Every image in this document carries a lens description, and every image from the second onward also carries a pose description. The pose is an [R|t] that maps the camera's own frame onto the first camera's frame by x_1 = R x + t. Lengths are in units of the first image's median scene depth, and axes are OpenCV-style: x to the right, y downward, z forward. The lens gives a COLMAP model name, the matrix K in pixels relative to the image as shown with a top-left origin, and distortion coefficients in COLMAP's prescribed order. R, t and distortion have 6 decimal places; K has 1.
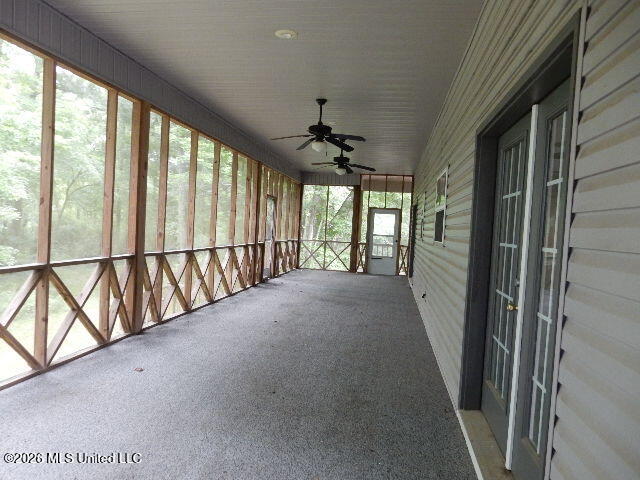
lens RADIAL K [[468.8, 0, 322.4], [0, 468.8, 242.8], [0, 0, 1]] dist [-0.003675, -0.002970]
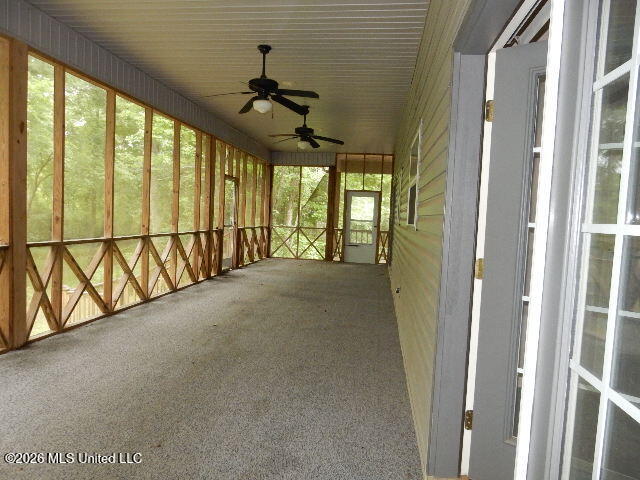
lens RADIAL K [[468.8, 0, 322.4], [0, 468.8, 242.8], [0, 0, 1]] dist [-0.003675, -0.002970]
pose [[0.999678, -0.009893, 0.023378, 0.039227], [0.009253, 0.999584, 0.027309, 0.002681], [-0.023638, -0.027084, 0.999354, 0.106160]]
